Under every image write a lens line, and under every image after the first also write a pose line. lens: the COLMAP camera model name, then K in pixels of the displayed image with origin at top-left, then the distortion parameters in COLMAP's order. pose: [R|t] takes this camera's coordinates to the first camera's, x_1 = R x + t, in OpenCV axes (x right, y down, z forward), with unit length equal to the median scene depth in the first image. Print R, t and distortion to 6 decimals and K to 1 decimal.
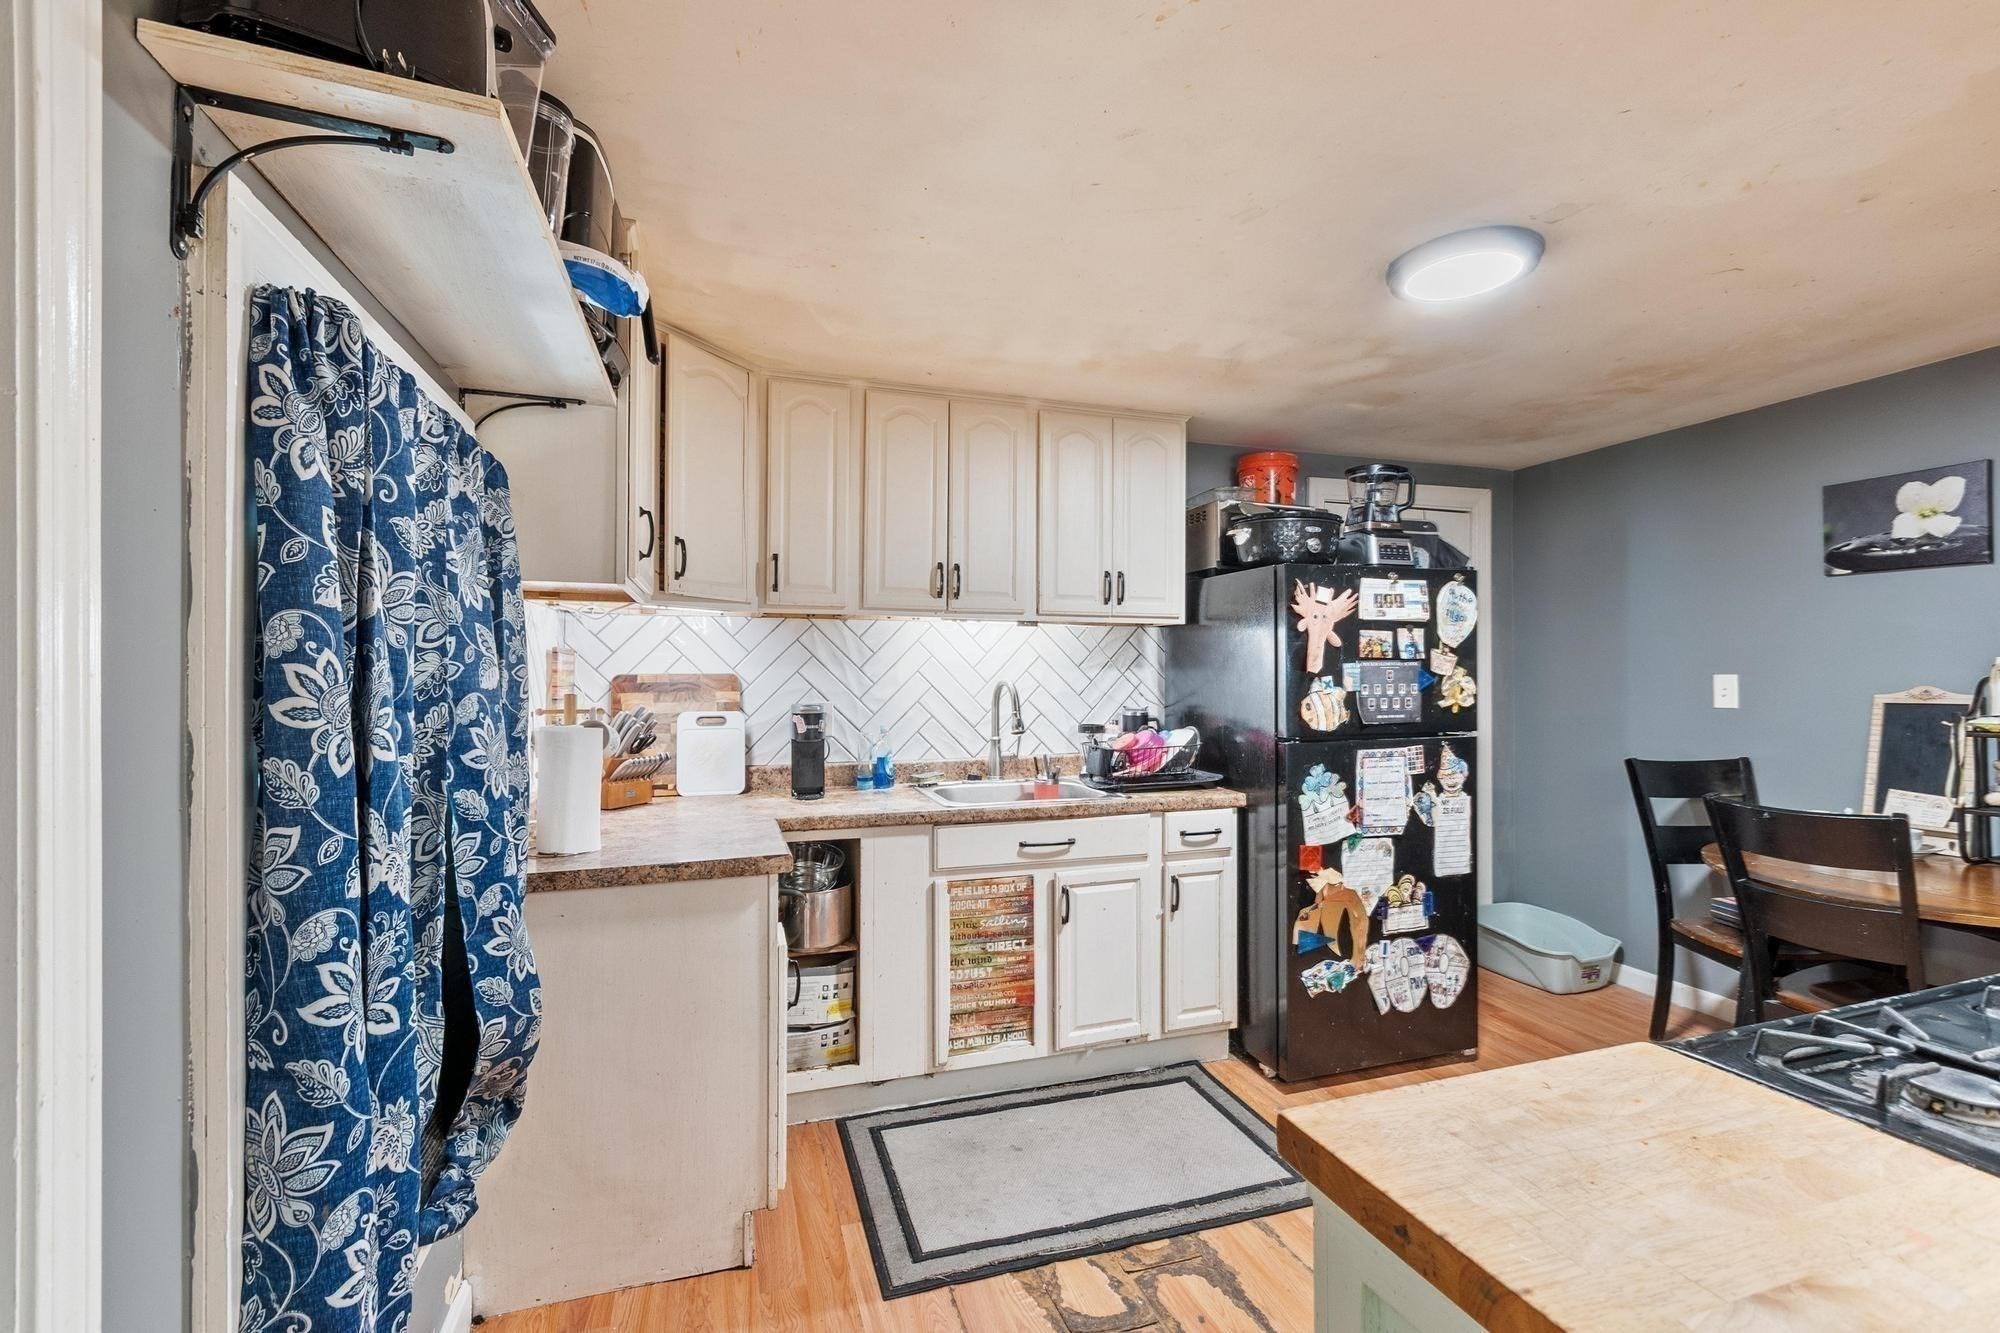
lens RADIAL K [[883.3, 0, 1025.3], [0, 883.3, 666.3], [0, 0, 1]] dist [0.002732, 0.000494]
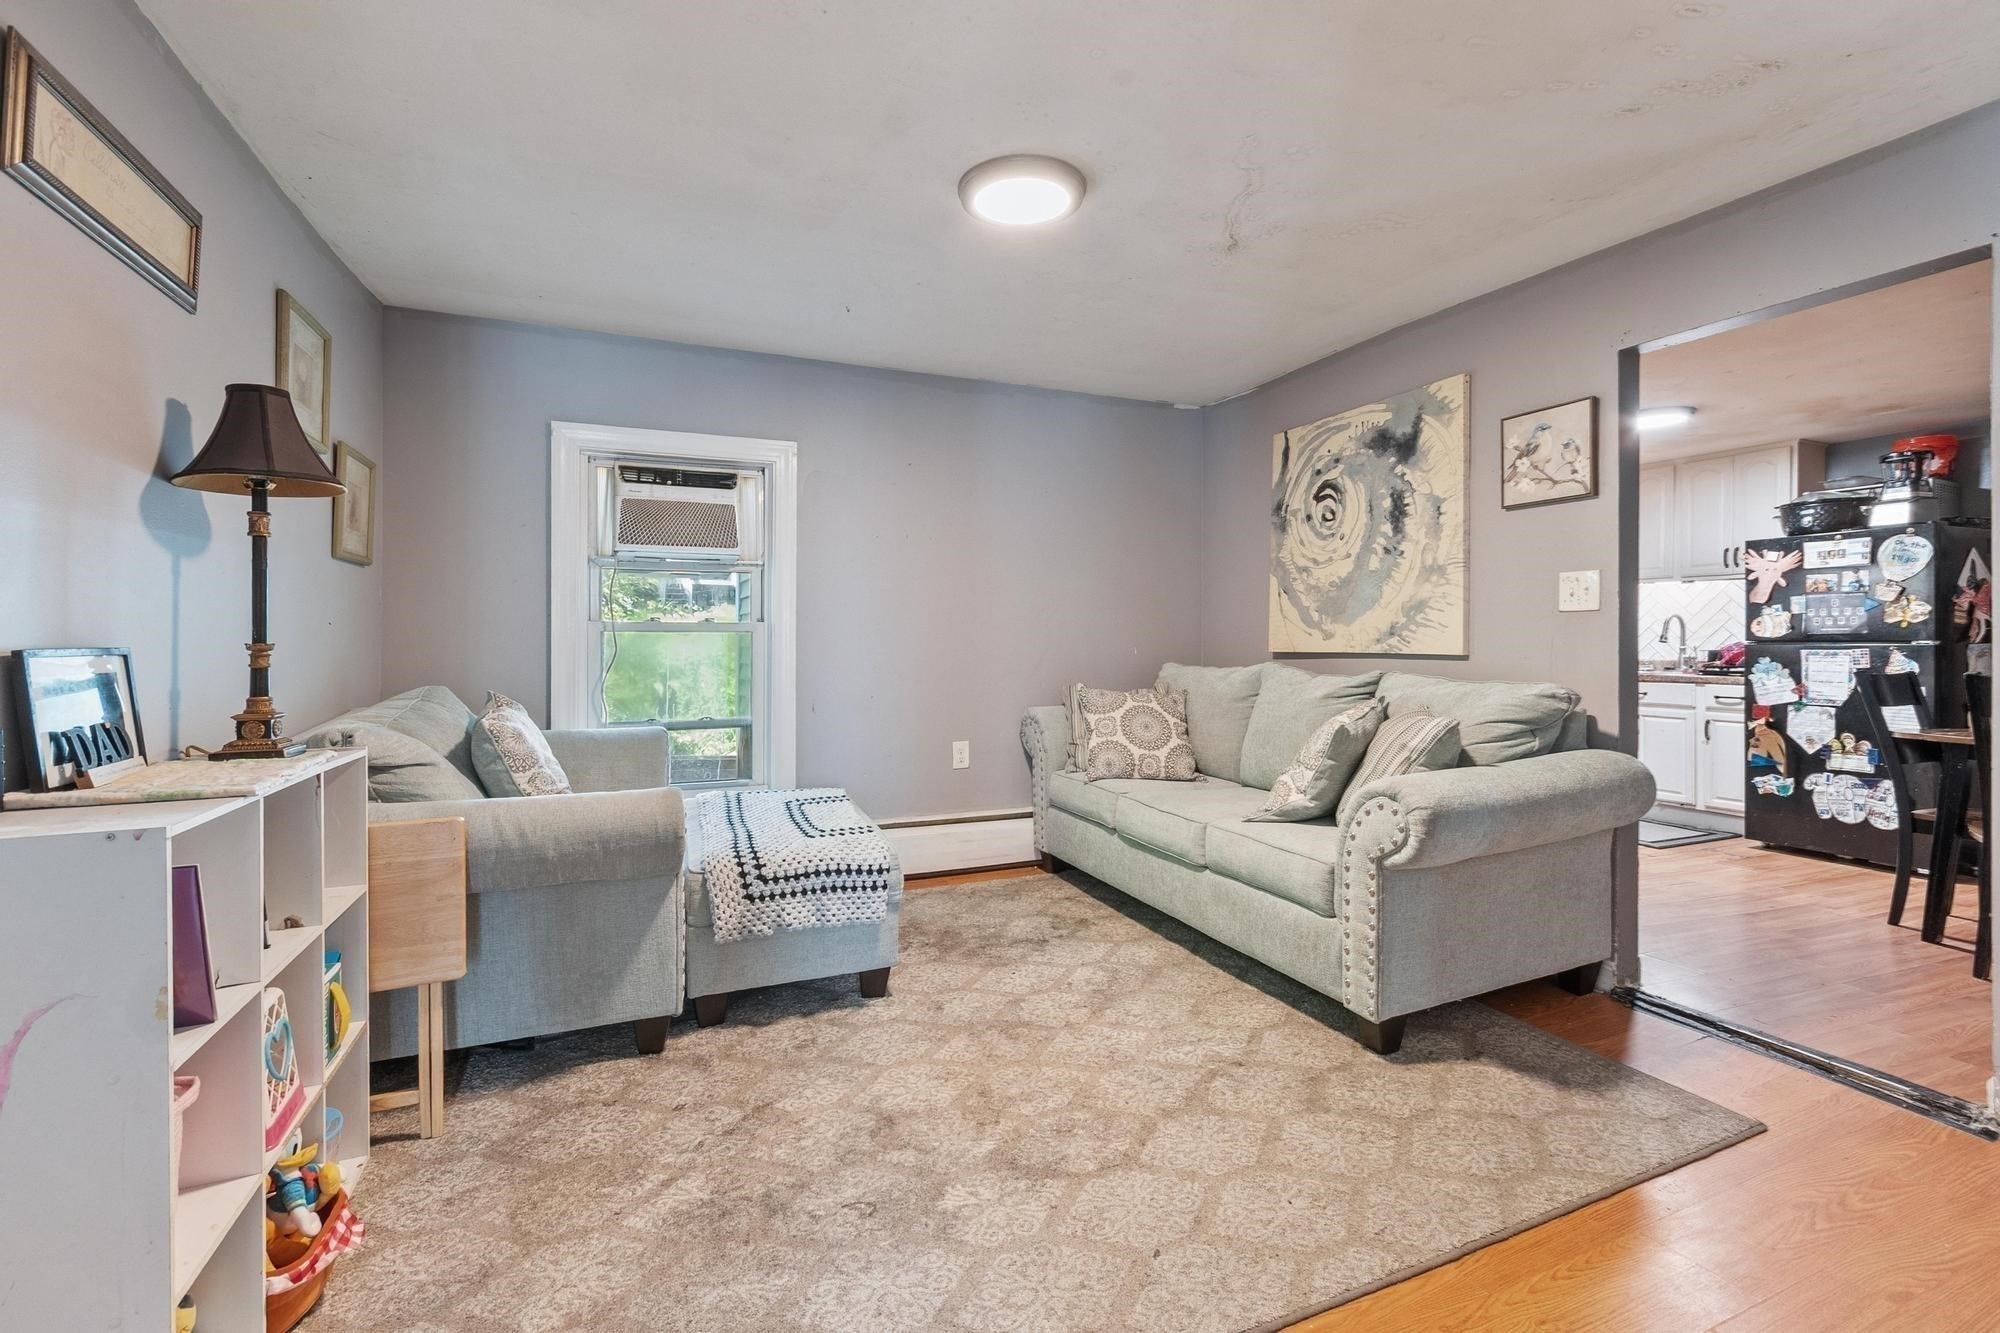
lens RADIAL K [[883.3, 0, 1000.9], [0, 883.3, 651.9], [0, 0, 1]] dist [0.002732, 0.000494]
pose [[0.060561, 0.008858, -0.998125, 1.874342], [0.001704, 0.999958, 0.008977, 0.080414], [0.998163, -0.002244, 0.060543, -0.548986]]
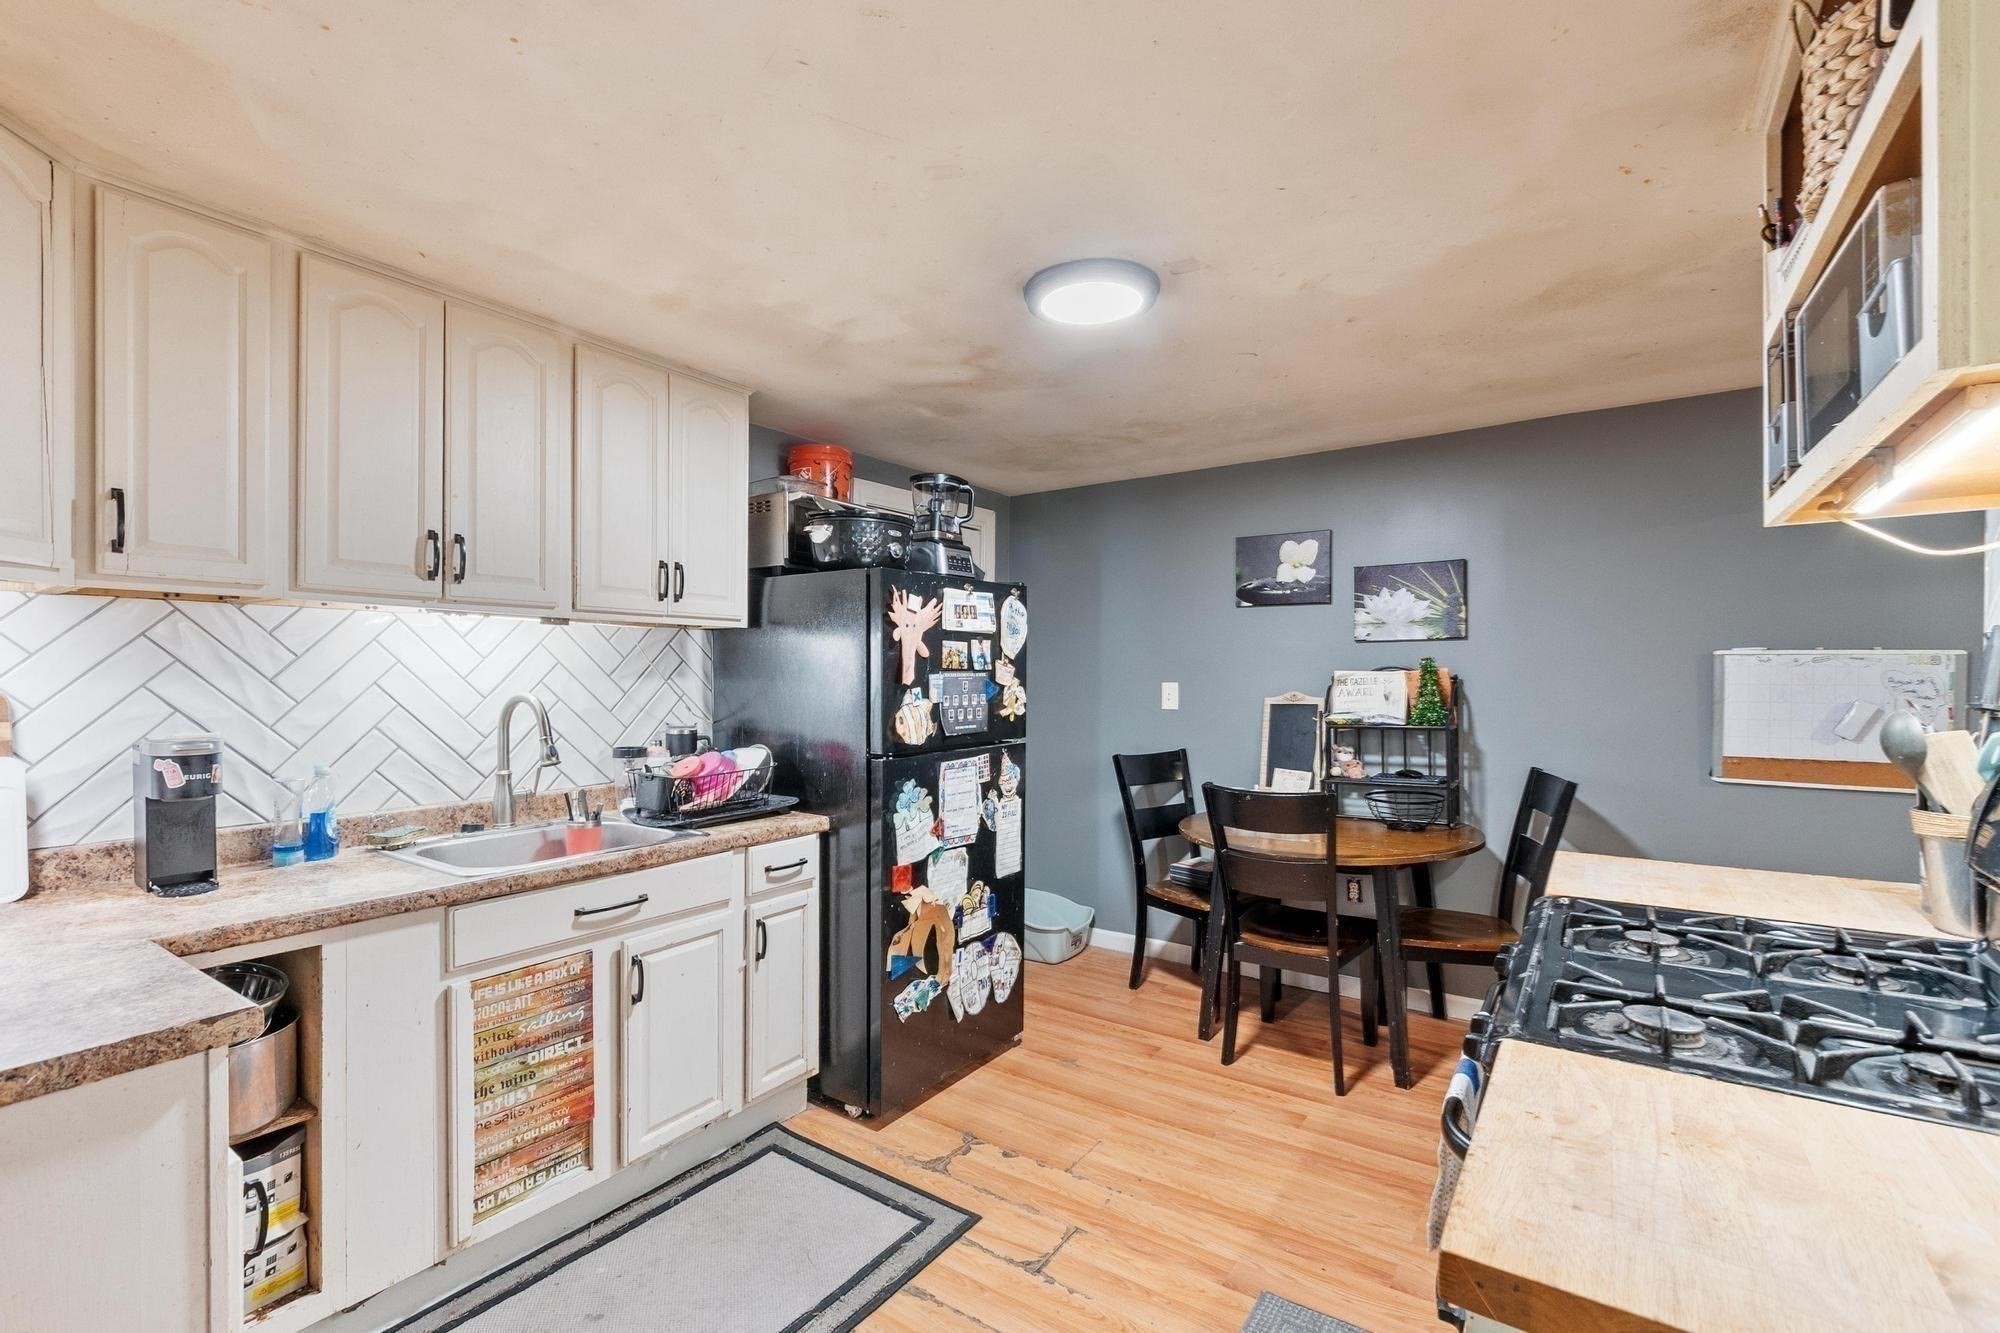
lens RADIAL K [[883.3, 0, 1004.6], [0, 883.3, 682.1], [0, 0, 1]] dist [0.002732, 0.000494]
pose [[0.806063, -0.004148, 0.591815, -0.147545], [-0.006291, 0.999859, 0.015577, -0.010290], [-0.591796, -0.016279, 0.805923, 0.162365]]
